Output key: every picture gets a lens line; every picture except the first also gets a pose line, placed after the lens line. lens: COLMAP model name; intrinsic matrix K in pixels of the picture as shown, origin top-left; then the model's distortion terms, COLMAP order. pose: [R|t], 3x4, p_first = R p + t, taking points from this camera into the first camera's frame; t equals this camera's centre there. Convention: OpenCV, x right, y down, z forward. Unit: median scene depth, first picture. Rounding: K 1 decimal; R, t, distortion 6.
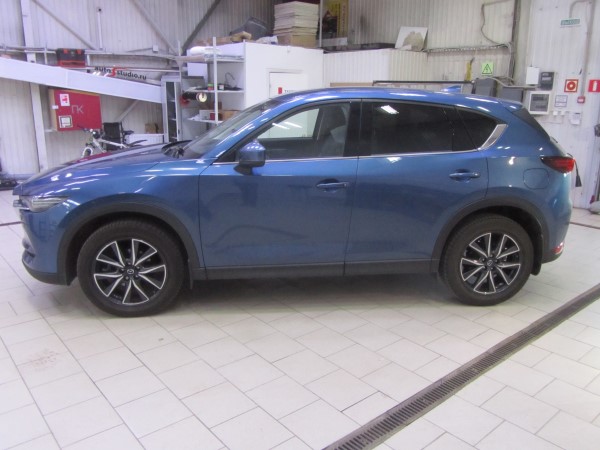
lens RADIAL K [[499.6, 0, 299.6], [0, 499.6, 225.5], [0, 0, 1]] dist [-0.005088, 0.006271]
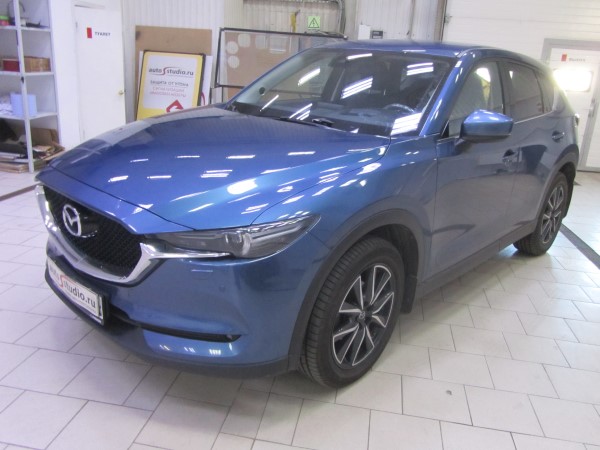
lens RADIAL K [[499.6, 0, 299.9], [0, 499.6, 222.7], [0, 0, 1]] dist [-0.005088, 0.006271]
pose [[0.764678, -0.173536, 0.620607, -0.356894], [0.117739, 0.984471, 0.130208, -0.055969], [-0.633565, -0.026498, 0.773235, 0.246549]]
